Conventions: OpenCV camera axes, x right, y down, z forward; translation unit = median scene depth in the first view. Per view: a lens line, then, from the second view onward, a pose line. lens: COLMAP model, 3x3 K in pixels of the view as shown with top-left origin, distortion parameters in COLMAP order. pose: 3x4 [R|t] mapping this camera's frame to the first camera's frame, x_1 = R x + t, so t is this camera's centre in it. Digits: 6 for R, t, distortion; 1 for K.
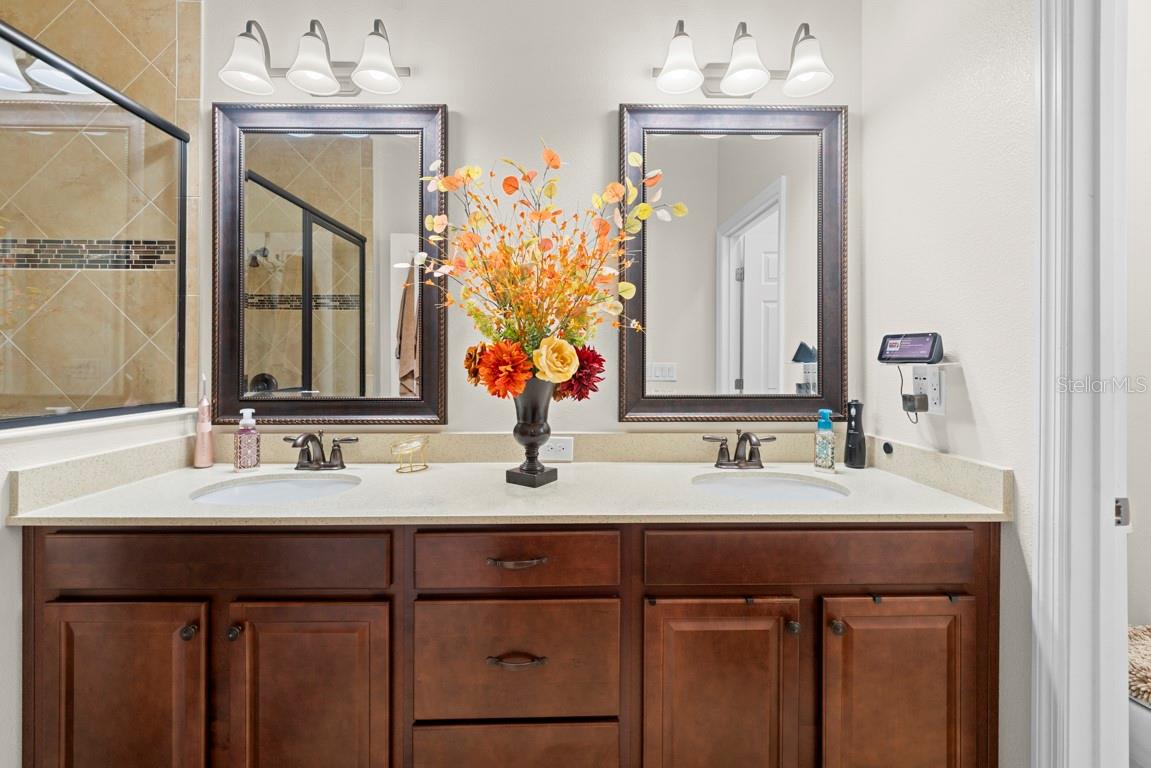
lens RADIAL K [[473.9, 0, 568.9], [0, 473.9, 364.8], [0, 0, 1]] dist [0.000072, 0.000012]
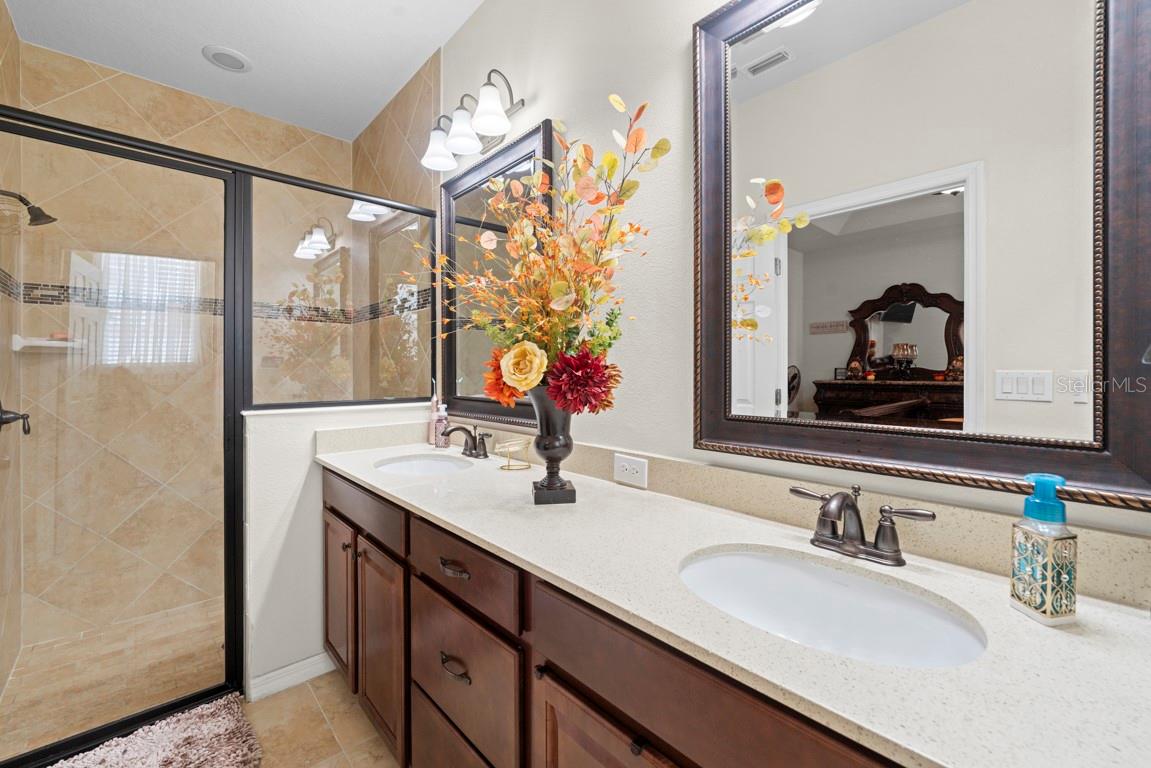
lens RADIAL K [[473.9, 0, 576.1], [0, 473.9, 374.1], [0, 0, 1]] dist [0.000072, 0.000012]
pose [[0.661954, 0.004111, -0.749533, 0.585153], [-0.002246, 0.999991, 0.003501, 0.000786], [0.749541, -0.000634, 0.661957, 0.386896]]
